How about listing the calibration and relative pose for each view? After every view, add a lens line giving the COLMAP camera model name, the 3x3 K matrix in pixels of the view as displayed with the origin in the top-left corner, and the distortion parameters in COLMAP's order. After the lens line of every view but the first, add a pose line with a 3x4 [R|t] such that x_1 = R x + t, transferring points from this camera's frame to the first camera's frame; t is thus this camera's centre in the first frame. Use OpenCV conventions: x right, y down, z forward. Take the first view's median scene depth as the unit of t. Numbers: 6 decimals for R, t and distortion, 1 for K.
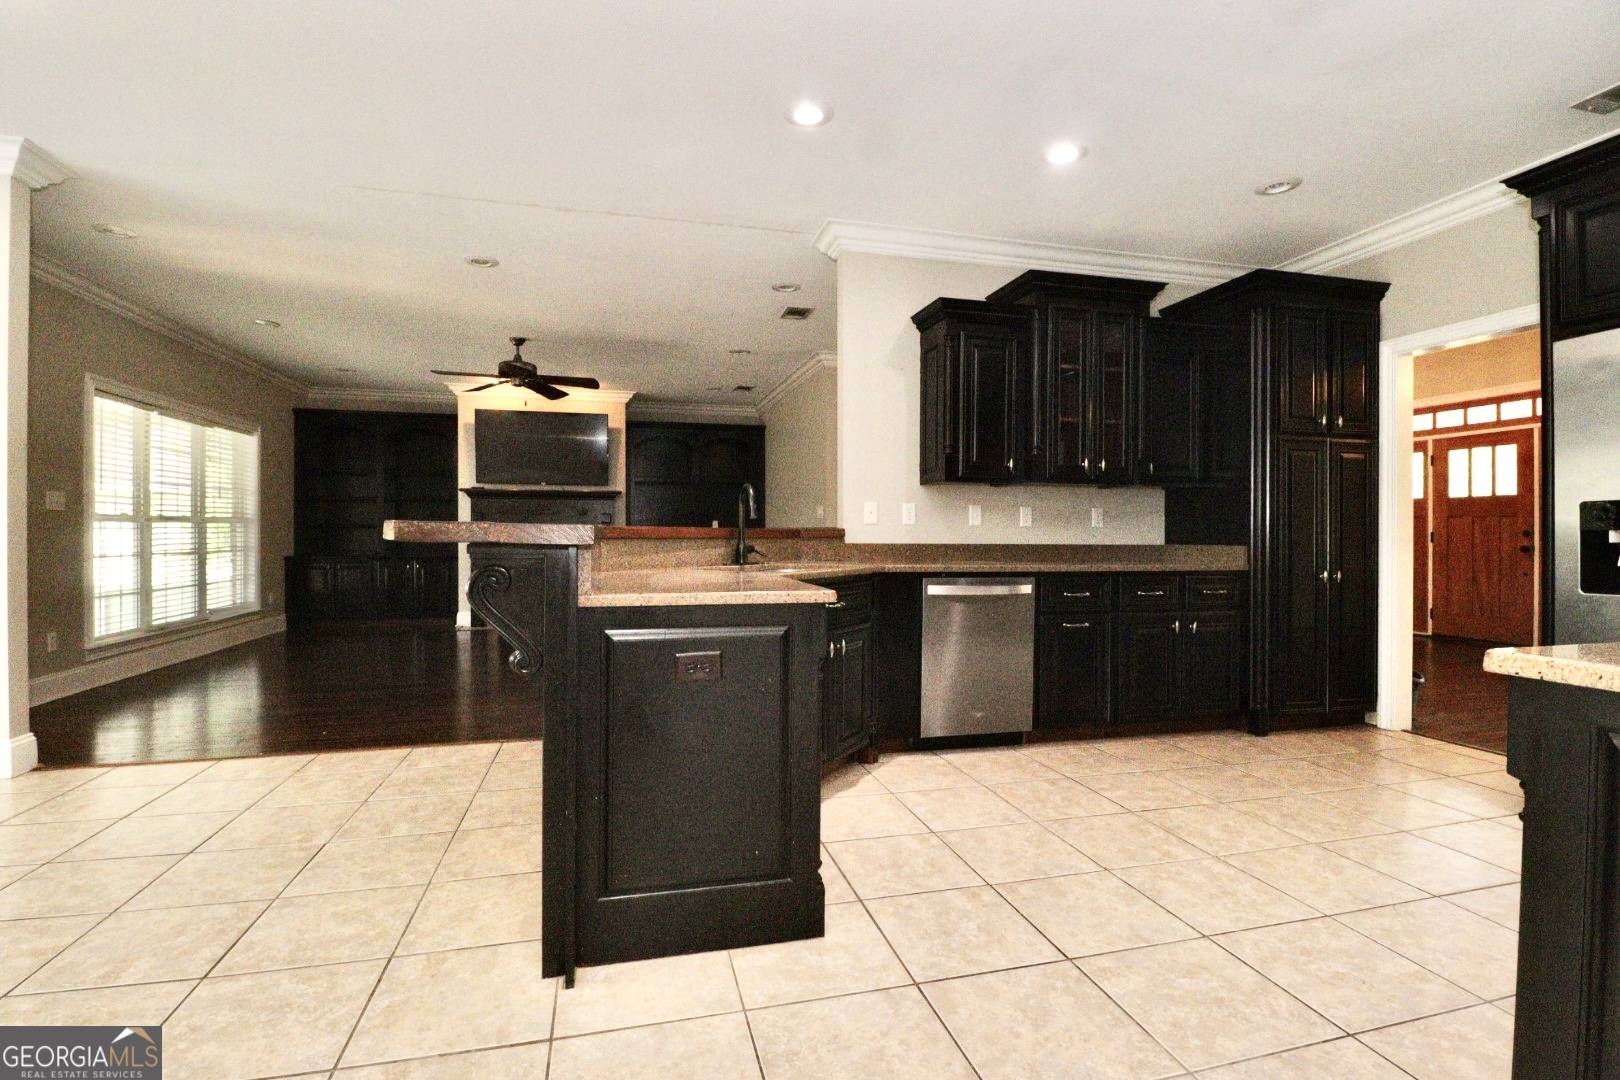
lens RADIAL K [[753.1, 0, 805.4], [0, 753.1, 536.0], [0, 0, 1]] dist [-0.004203, -0.010724]
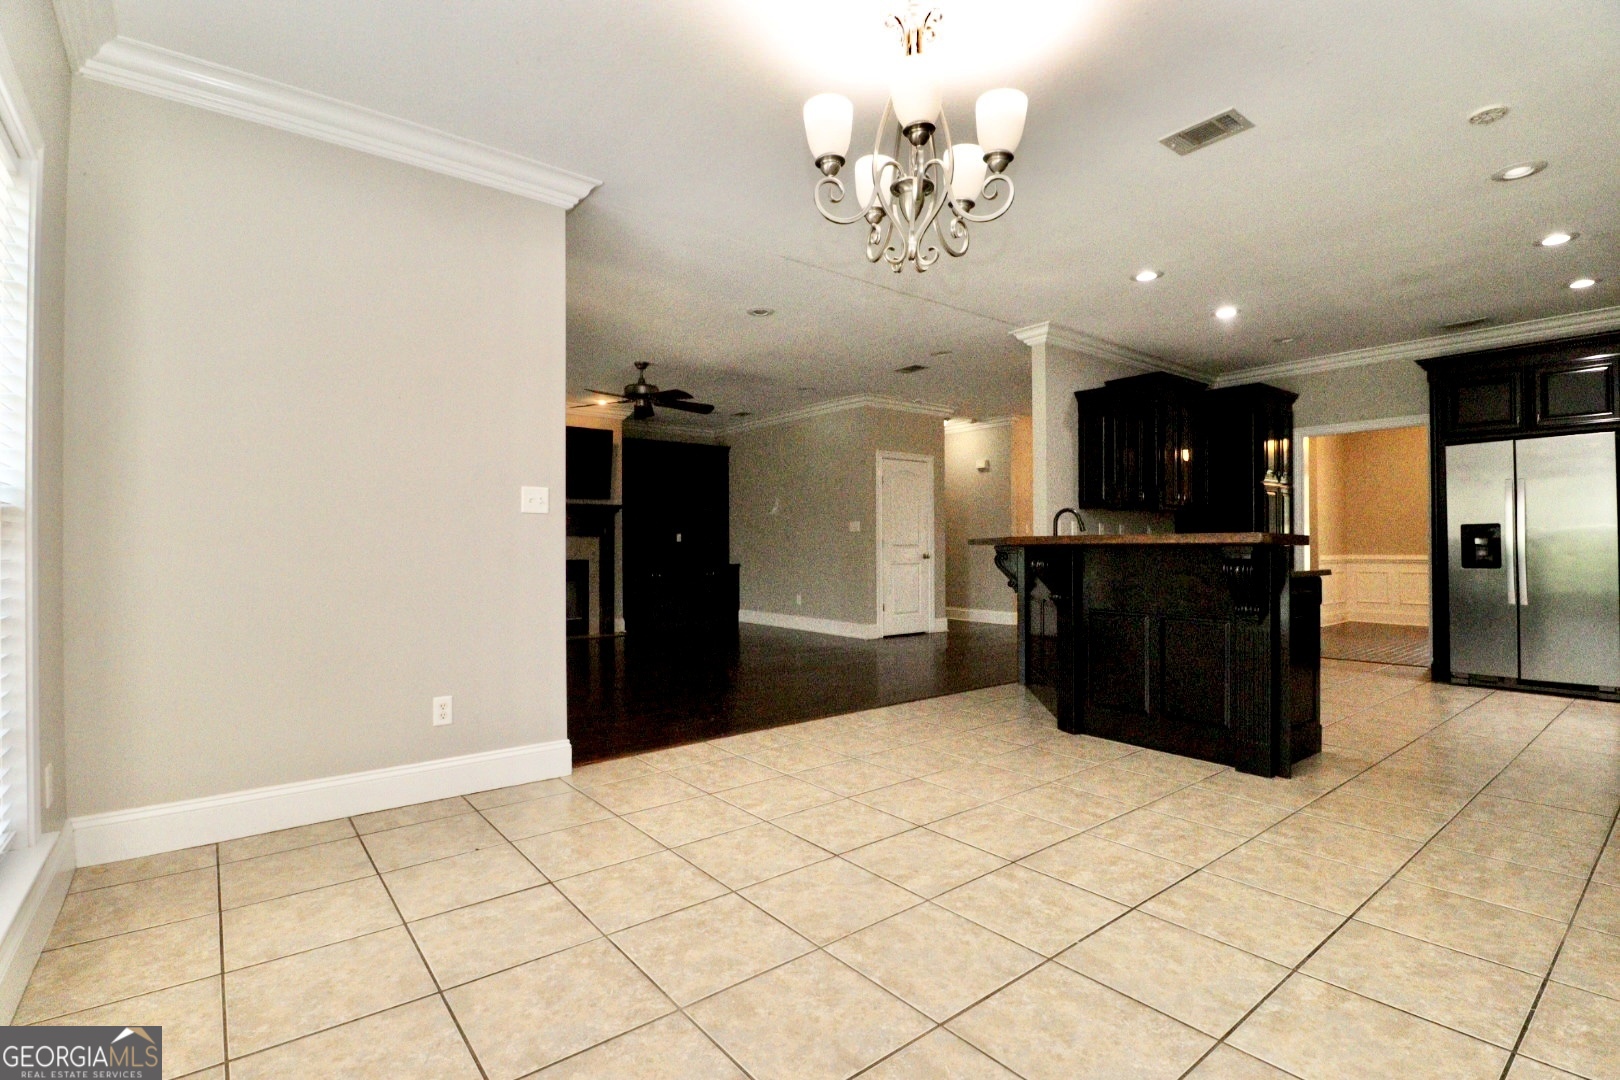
lens RADIAL K [[753.1, 0, 806.1], [0, 753.1, 541.6], [0, 0, 1]] dist [-0.004203, -0.010724]
pose [[0.914086, -0.003897, 0.405502, -0.971650], [0.008095, 0.999930, -0.008638, 0.003284], [-0.405439, 0.011178, 0.914054, -0.108938]]
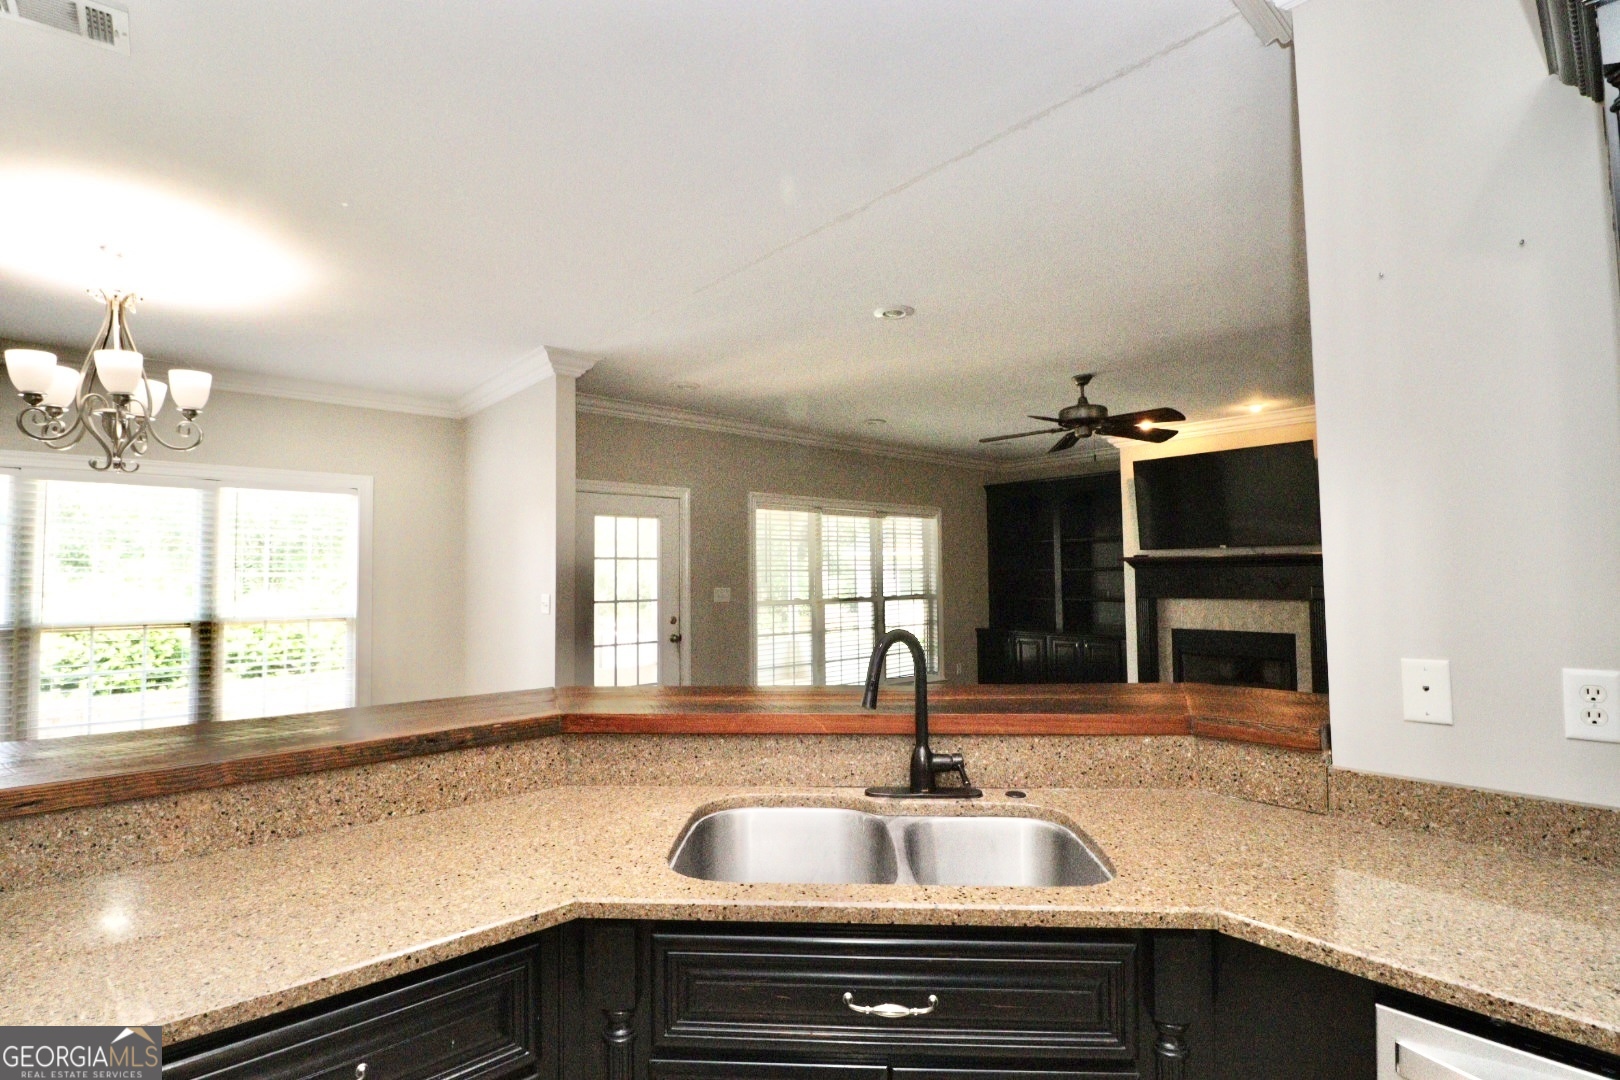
lens RADIAL K [[753.1, 0, 804.4], [0, 753.1, 540.2], [0, 0, 1]] dist [-0.004203, -0.010724]
pose [[0.458074, -0.050136, -0.887499, 0.276681], [0.008136, 0.998603, -0.052213, -0.087724], [0.888877, 0.016697, 0.457842, 0.624486]]
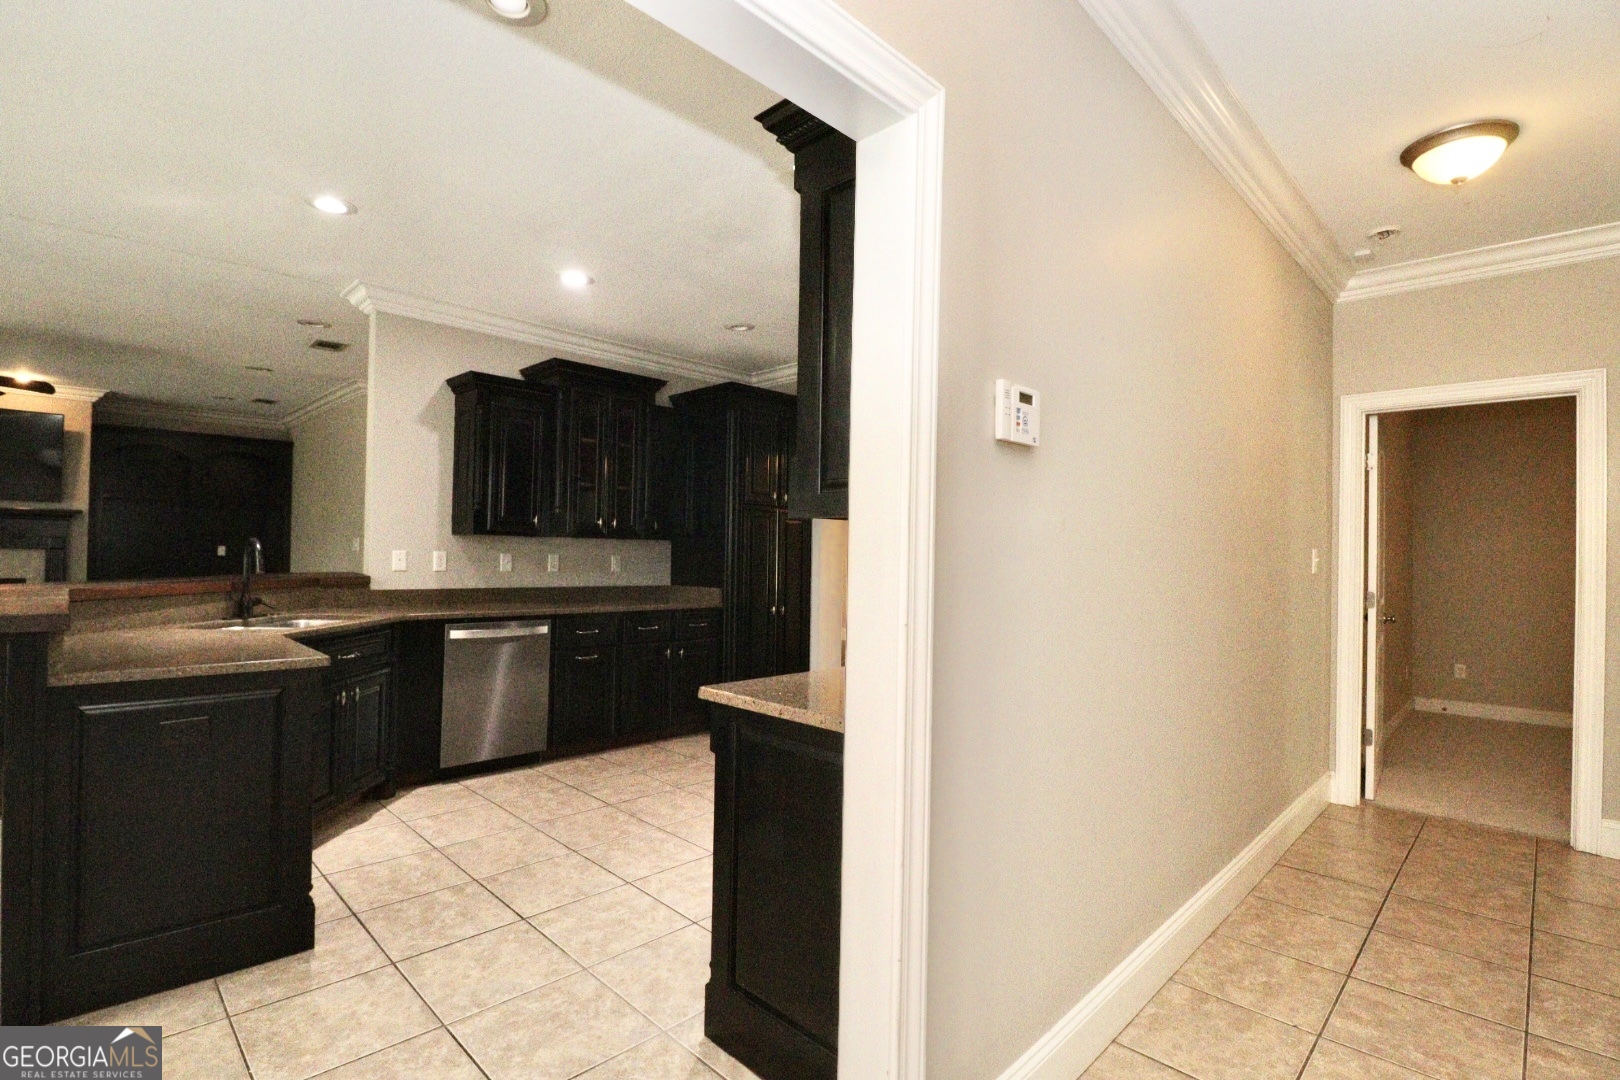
lens RADIAL K [[753.1, 0, 803.9], [0, 753.1, 540.3], [0, 0, 1]] dist [-0.004203, -0.010724]
pose [[0.858839, 0.021189, 0.511806, 0.036303], [-0.013586, 0.999735, -0.018592, -0.049525], [-0.512065, 0.009014, 0.858900, -0.207361]]
